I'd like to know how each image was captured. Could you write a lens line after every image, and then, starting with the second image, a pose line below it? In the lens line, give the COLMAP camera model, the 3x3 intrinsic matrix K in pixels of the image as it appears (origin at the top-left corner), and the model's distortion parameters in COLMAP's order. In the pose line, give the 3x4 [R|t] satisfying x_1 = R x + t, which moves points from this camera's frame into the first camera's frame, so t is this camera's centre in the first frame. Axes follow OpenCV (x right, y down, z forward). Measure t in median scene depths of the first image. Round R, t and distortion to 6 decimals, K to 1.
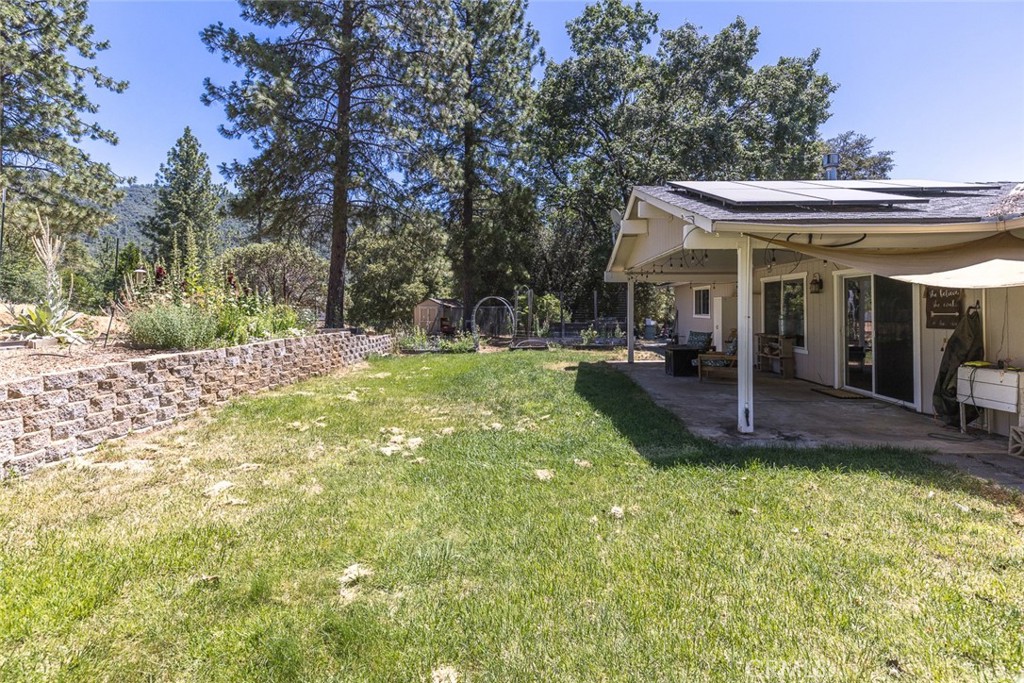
lens RADIAL K [[483.7, 0, 501.8], [0, 483.7, 305.6], [0, 0, 1]] dist [0.000935, 0.002246]
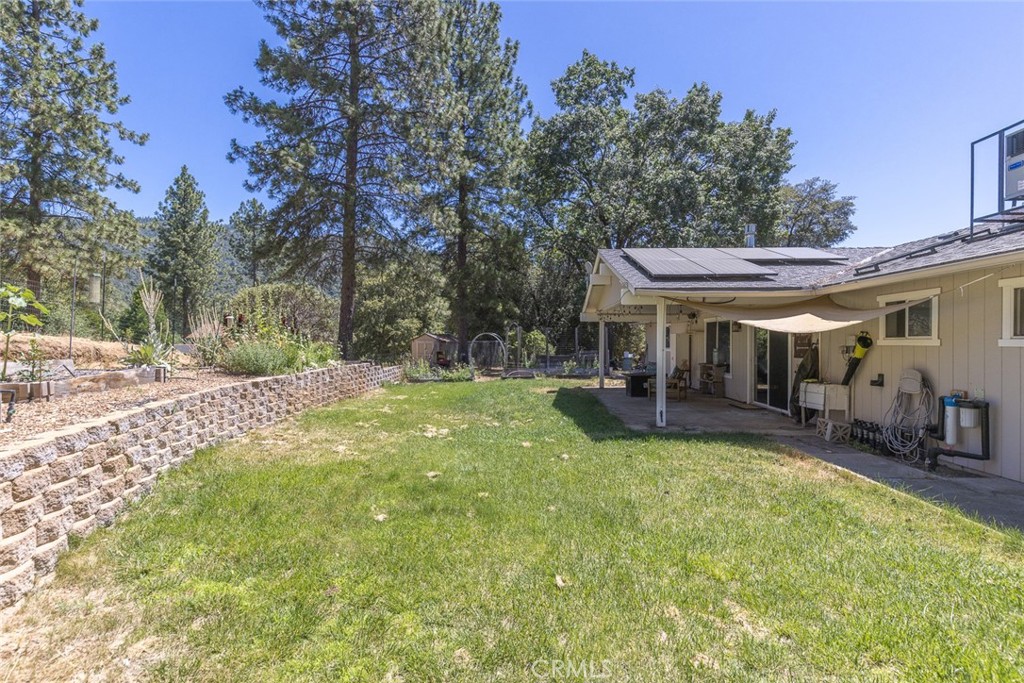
lens RADIAL K [[483.7, 0, 503.0], [0, 483.7, 365.1], [0, 0, 1]] dist [0.000935, 0.002246]
pose [[0.999694, -0.003787, 0.024439, -0.007619], [0.002475, 0.998565, 0.053498, -0.003593], [-0.024607, -0.053422, 0.998269, -0.146053]]
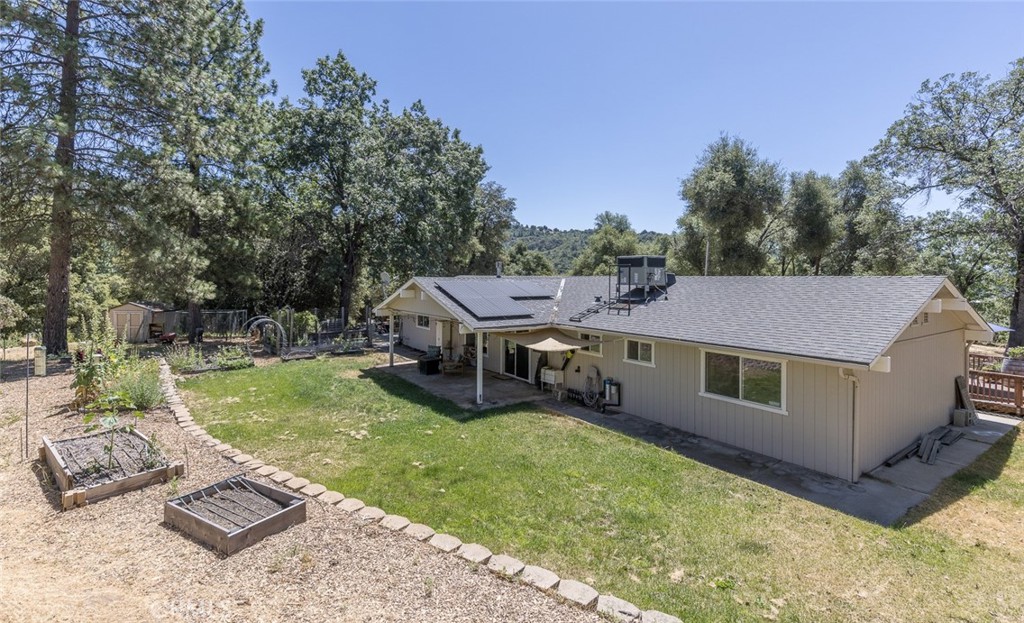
lens RADIAL K [[470.2, 0, 520.1], [0, 470.2, 310.5], [0, 0, 1]] dist [0.014801, -0.000531]
pose [[0.765544, -0.031715, 0.642601, -0.271749], [-0.013926, 0.997734, 0.065832, -0.117315], [-0.643233, -0.059346, 0.763367, -0.298370]]
